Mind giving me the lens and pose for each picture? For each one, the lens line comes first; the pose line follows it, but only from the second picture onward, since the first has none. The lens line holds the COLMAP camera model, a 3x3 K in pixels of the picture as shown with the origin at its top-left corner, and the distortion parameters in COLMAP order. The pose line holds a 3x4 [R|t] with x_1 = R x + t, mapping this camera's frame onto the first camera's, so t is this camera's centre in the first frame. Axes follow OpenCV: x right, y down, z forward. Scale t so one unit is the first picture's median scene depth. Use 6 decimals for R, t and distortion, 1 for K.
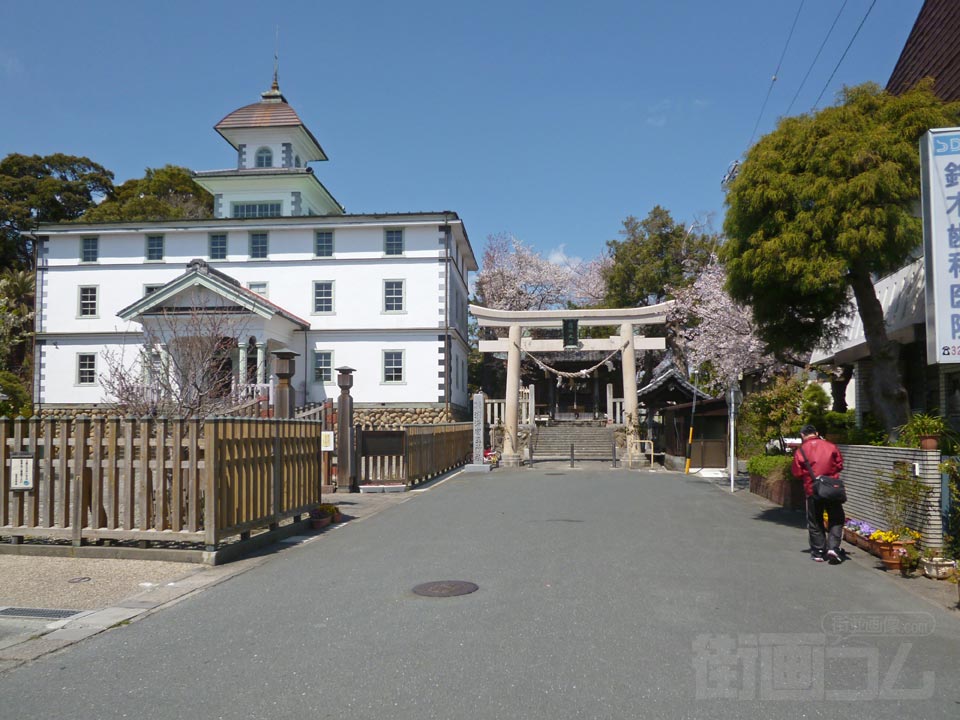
lens RADIAL K [[1186.4, 0, 480.0], [0, 1186.4, 360.0], [0, 0, 1]] dist [0.097190, 0.017332]
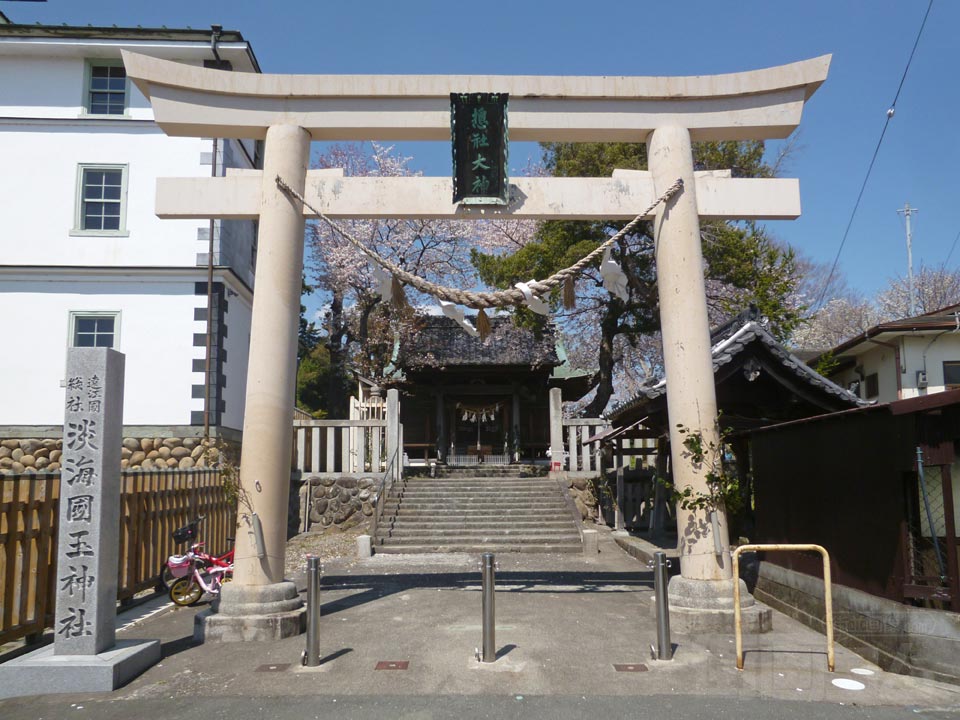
lens RADIAL K [[936.7, 0, 480.0], [0, 936.7, 360.0], [0, 0, 1]] dist [-0.010152, 0.001843]
pose [[0.996263, 0.009572, 0.085837, 0.046047], [-0.004054, 0.997926, -0.064236, 0.033223], [-0.086274, 0.063648, 0.994236, 0.624535]]
